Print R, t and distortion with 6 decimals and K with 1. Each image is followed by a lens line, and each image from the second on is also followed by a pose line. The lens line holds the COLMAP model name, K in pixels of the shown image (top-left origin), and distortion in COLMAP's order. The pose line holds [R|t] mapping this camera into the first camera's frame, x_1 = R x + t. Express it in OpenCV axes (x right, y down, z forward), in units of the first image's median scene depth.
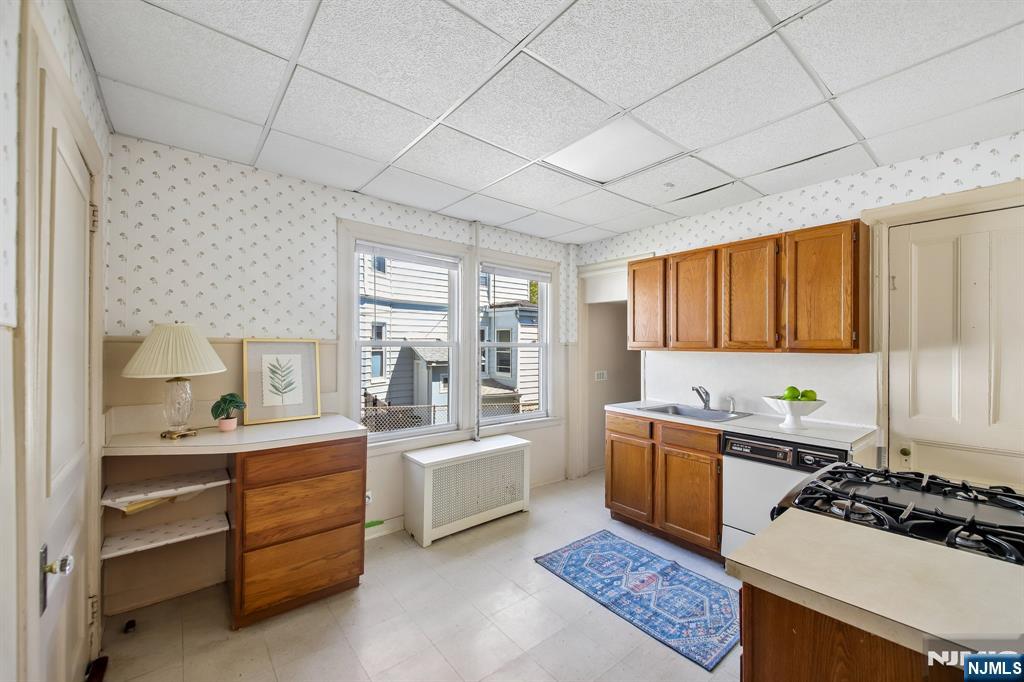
lens RADIAL K [[400.5, 0, 505.4], [0, 400.5, 347.2], [0, 0, 1]] dist [0.011694, -0.005993]
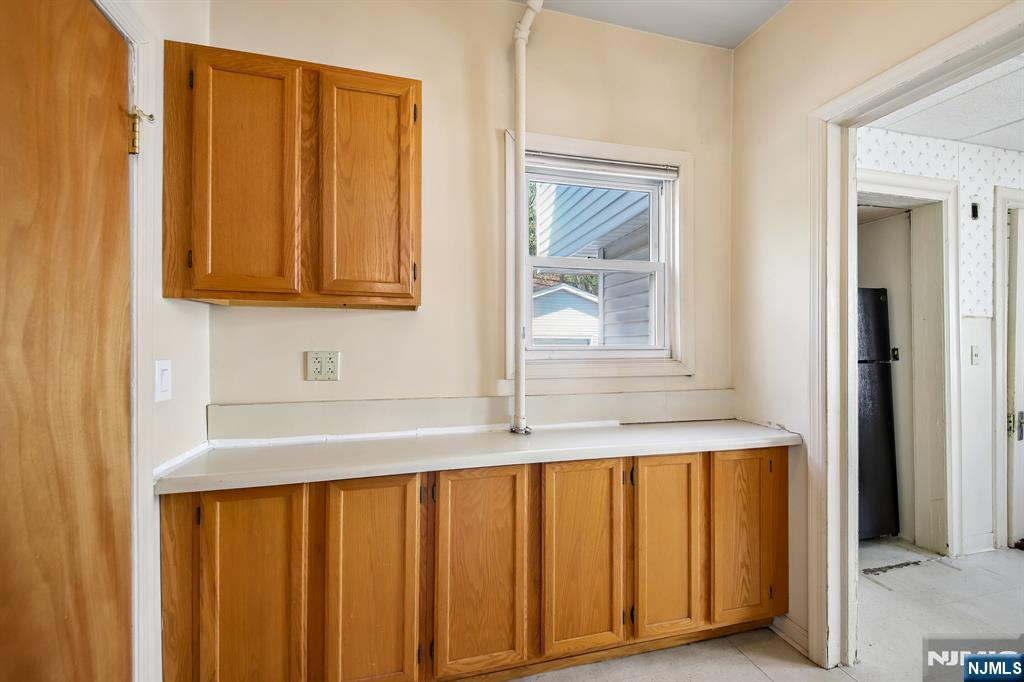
lens RADIAL K [[400.5, 0, 509.2], [0, 400.5, 341.1], [0, 0, 1]] dist [0.011694, -0.005993]
pose [[-0.411166, -0.000647, -0.911560, 0.940832], [-0.009382, 0.999950, 0.003522, 0.047847], [0.911512, 0.010000, -0.411152, -0.306779]]
